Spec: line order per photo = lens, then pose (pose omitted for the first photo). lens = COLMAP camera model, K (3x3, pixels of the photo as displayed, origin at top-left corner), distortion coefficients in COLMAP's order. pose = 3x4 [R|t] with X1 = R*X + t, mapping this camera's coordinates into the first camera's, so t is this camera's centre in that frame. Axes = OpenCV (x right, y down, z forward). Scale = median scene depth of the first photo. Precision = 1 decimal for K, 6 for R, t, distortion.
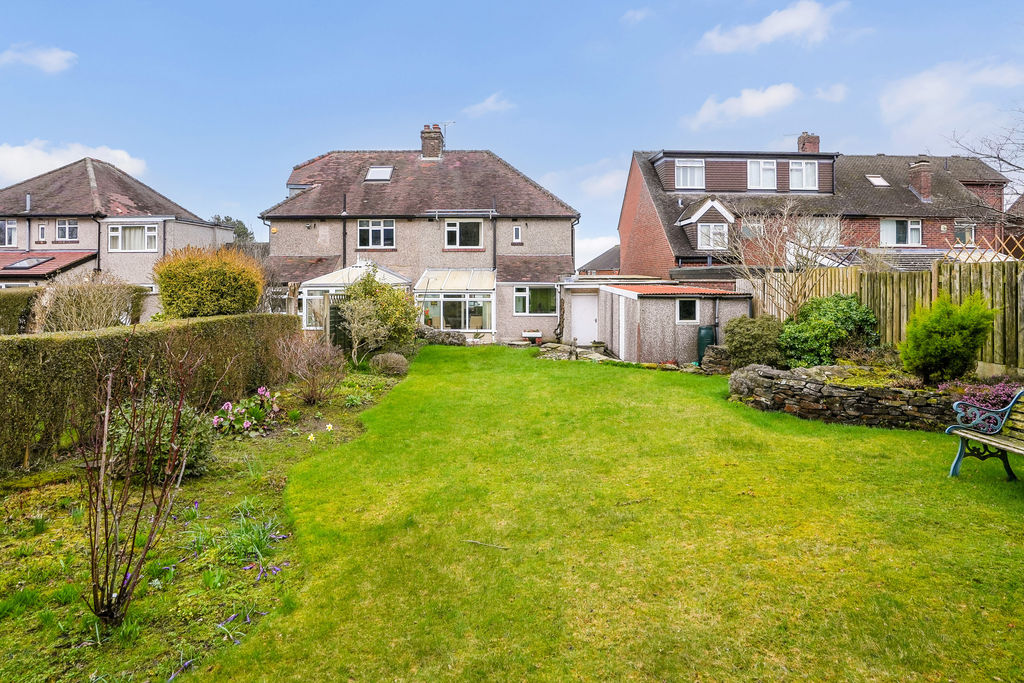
lens RADIAL K [[463.2, 0, 512.0], [0, 463.2, 341.5], [0, 0, 1]] dist [-0.065921, 0.023234]
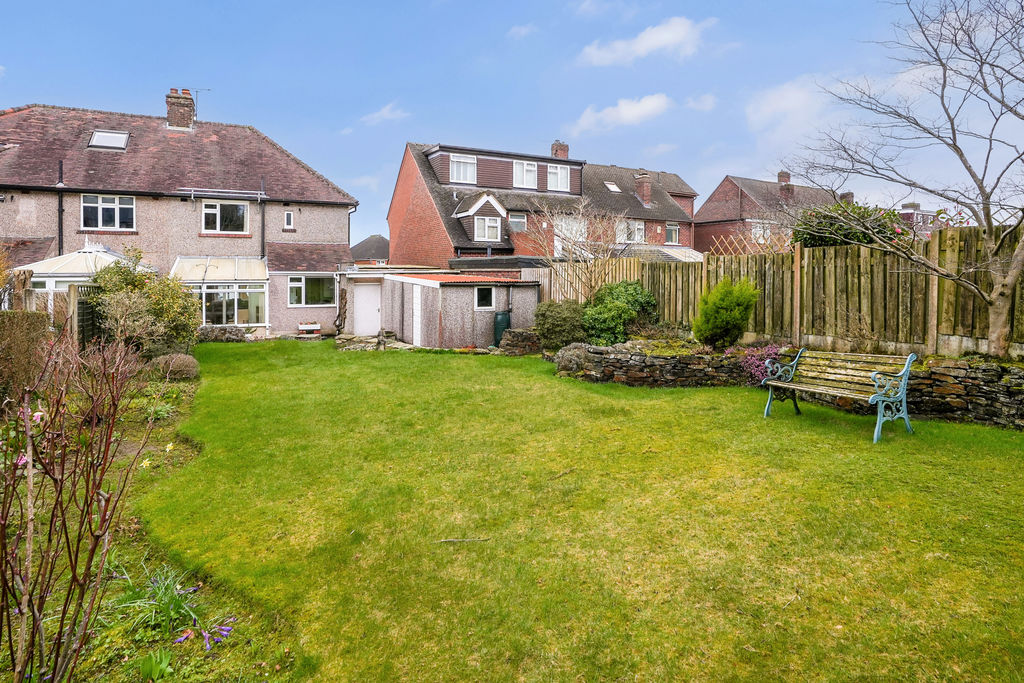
lens RADIAL K [[463.2, 0, 512.0], [0, 463.2, 341.5], [0, 0, 1]] dist [-0.065921, 0.023234]
pose [[0.917303, -0.052052, 0.394772, -0.117806], [0.042270, 0.998546, 0.033440, 0.003336], [-0.395939, -0.013988, 0.918170, 0.038390]]
